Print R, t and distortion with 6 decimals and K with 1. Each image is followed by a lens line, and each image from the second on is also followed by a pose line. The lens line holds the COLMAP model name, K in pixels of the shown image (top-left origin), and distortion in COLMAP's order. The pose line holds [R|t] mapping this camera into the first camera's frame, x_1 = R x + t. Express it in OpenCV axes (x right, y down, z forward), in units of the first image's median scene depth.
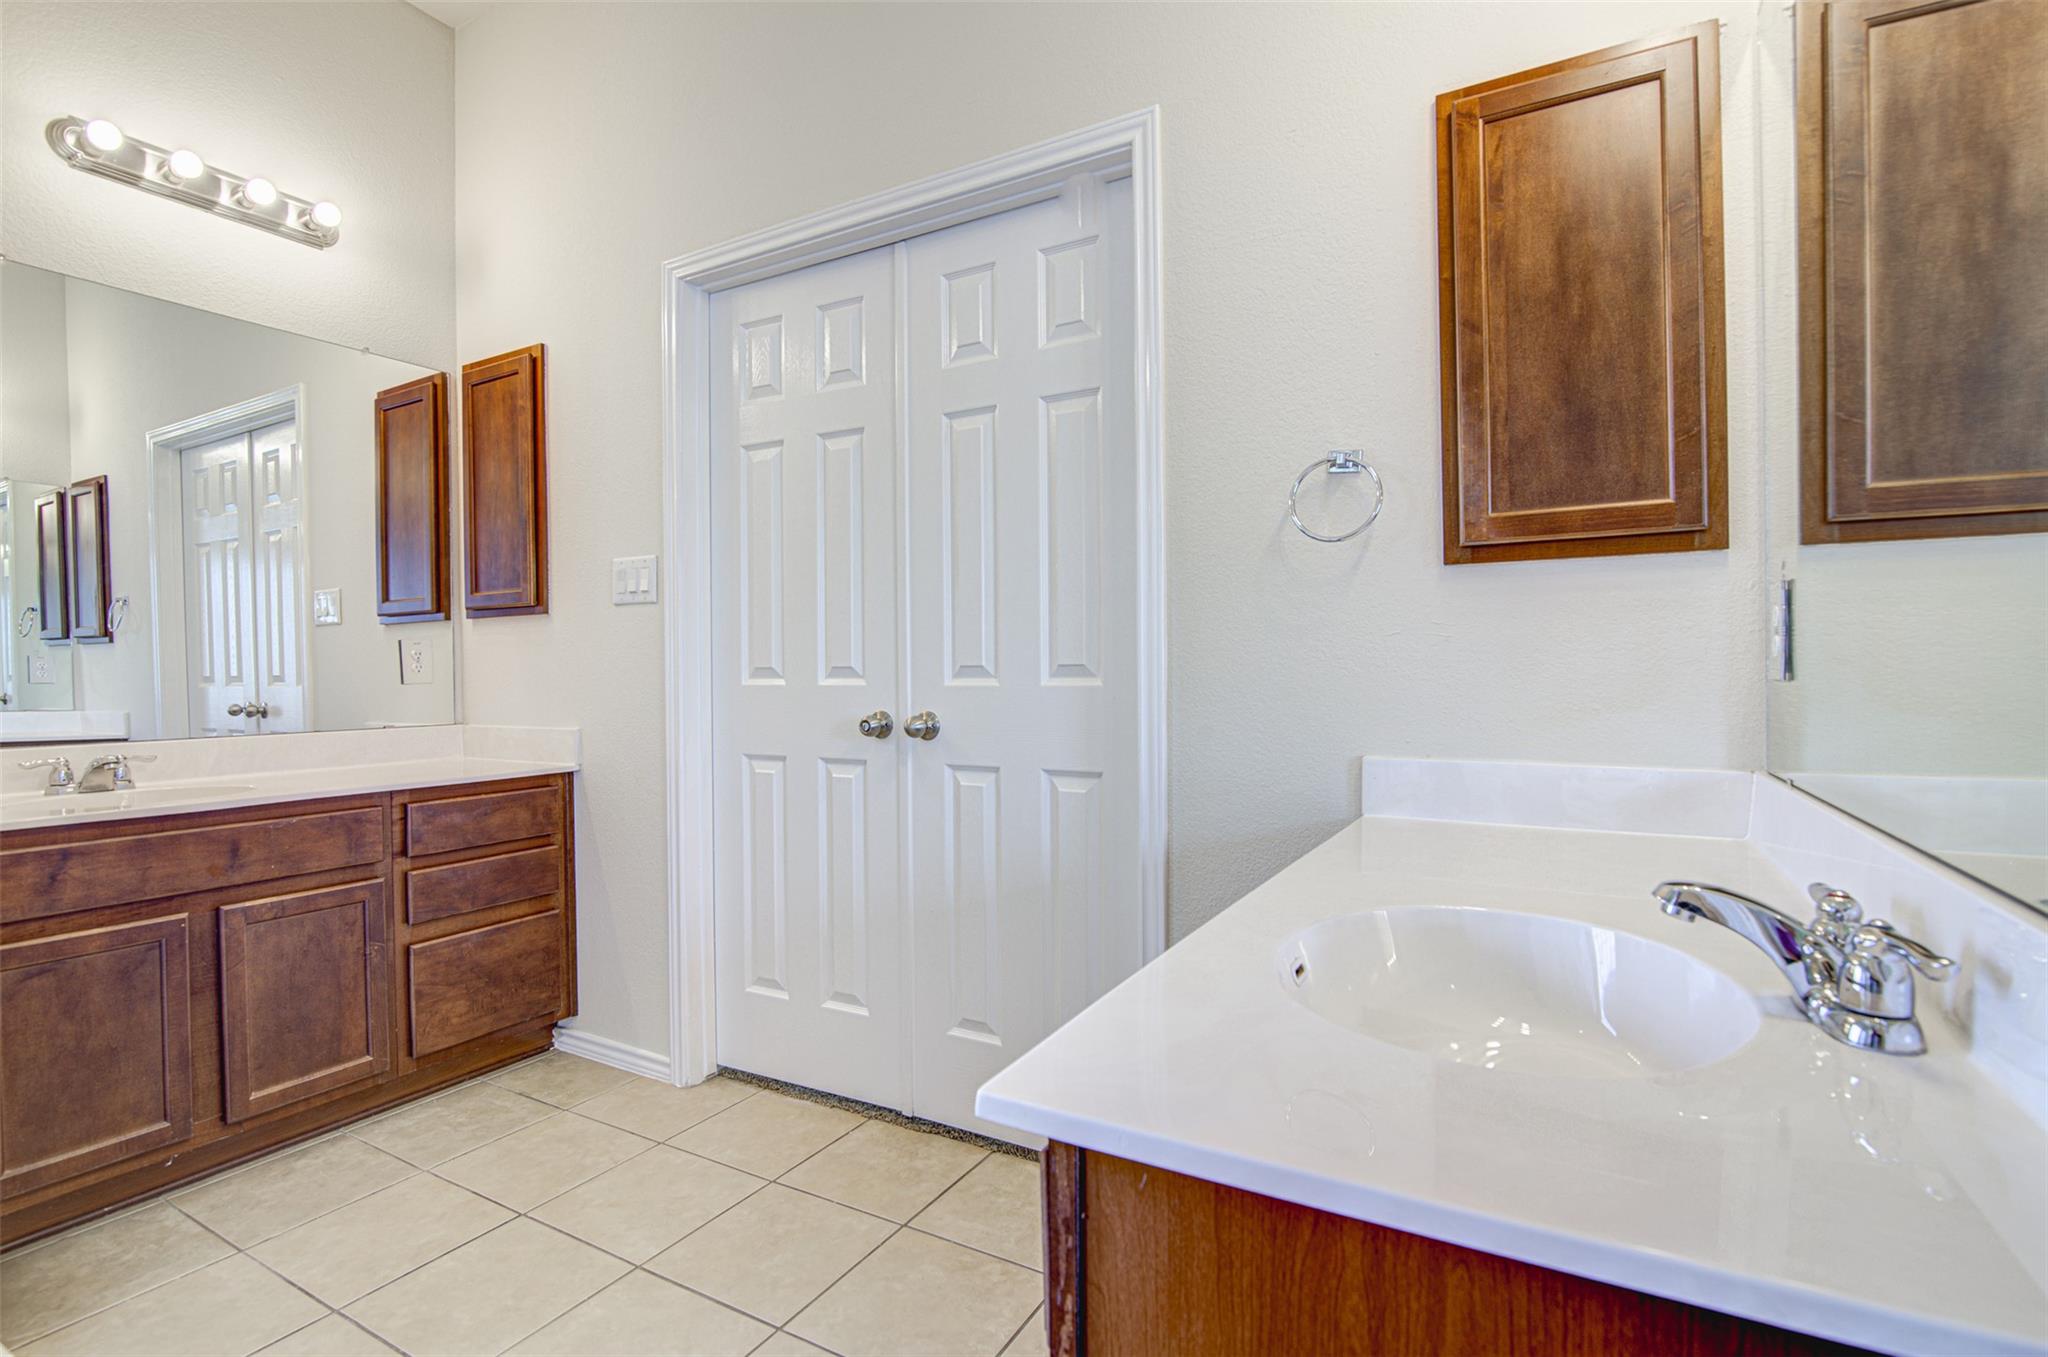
lens RADIAL K [[952.3, 0, 1027.0], [0, 952.3, 683.4], [0, 0, 1]] dist [-0.017596, 0.000105]
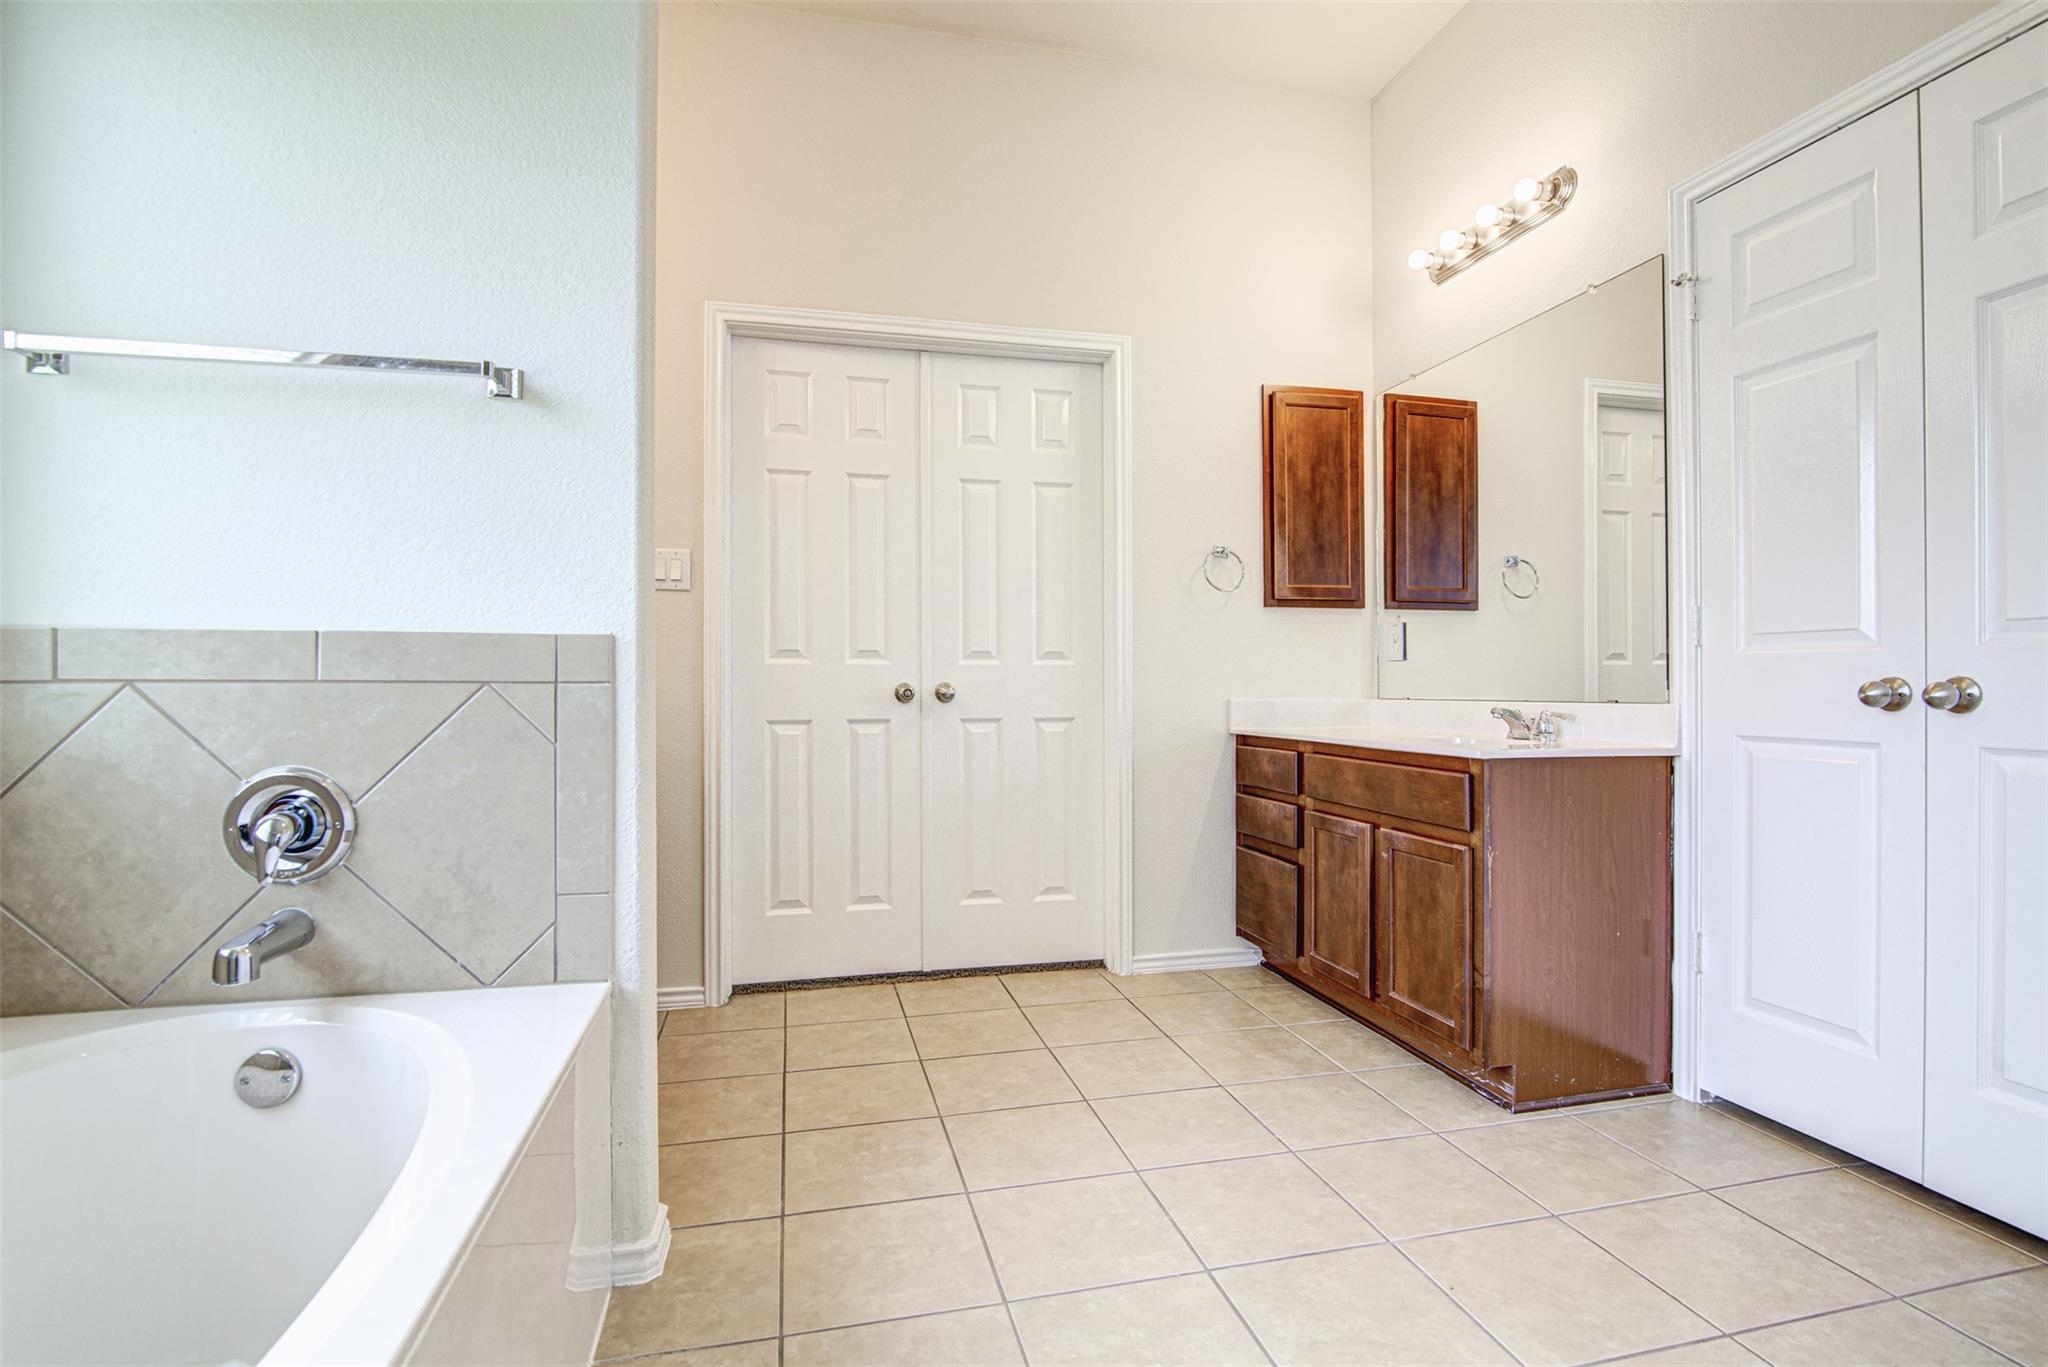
lens RADIAL K [[952.3, 0, 1019.6], [0, 952.3, 679.2], [0, 0, 1]] dist [-0.017596, 0.000105]
pose [[0.741553, 0.007577, 0.670851, -1.374048], [0.004973, 0.999847, -0.016791, 0.068353], [-0.670876, 0.015787, 0.741402, -0.196763]]
